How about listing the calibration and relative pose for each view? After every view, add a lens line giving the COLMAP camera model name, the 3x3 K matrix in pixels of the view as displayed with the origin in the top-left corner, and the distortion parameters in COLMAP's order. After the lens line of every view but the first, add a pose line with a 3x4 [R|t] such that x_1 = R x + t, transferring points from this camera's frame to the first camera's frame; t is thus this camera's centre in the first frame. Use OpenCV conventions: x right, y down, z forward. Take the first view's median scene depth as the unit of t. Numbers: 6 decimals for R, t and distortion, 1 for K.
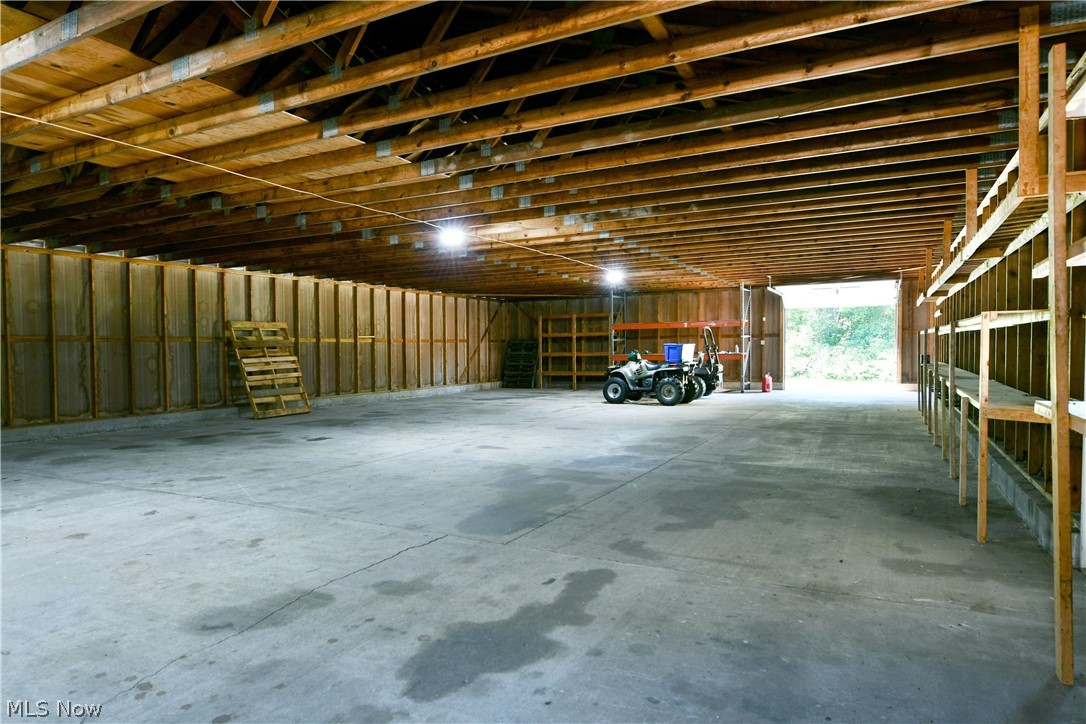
lens RADIAL K [[627.0, 0, 555.6], [0, 627.0, 367.6], [0, 0, 1]] dist [0.000081, -0.000538]
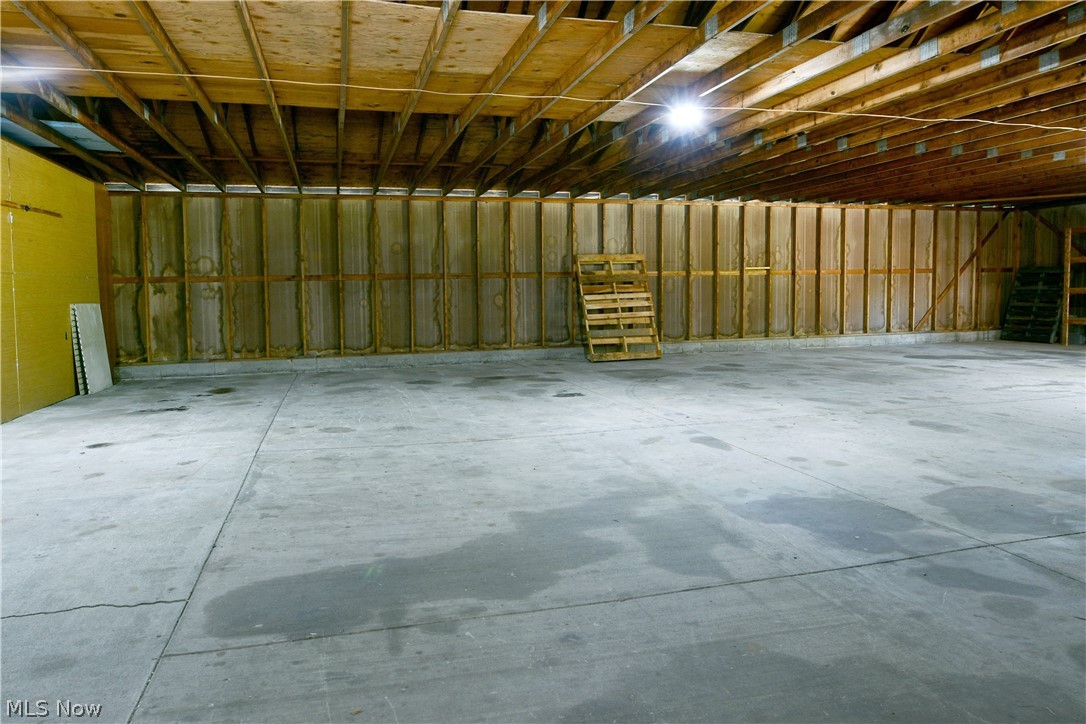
lens RADIAL K [[668.8, 0, 554.2], [0, 668.8, 327.3], [0, 0, 1]] dist [-0.001634, -0.017694]
pose [[0.685241, 0.041791, -0.727116, 0.179400], [-0.014708, 0.998943, 0.043554, -0.009031], [0.728168, -0.019151, 0.685131, 0.284298]]
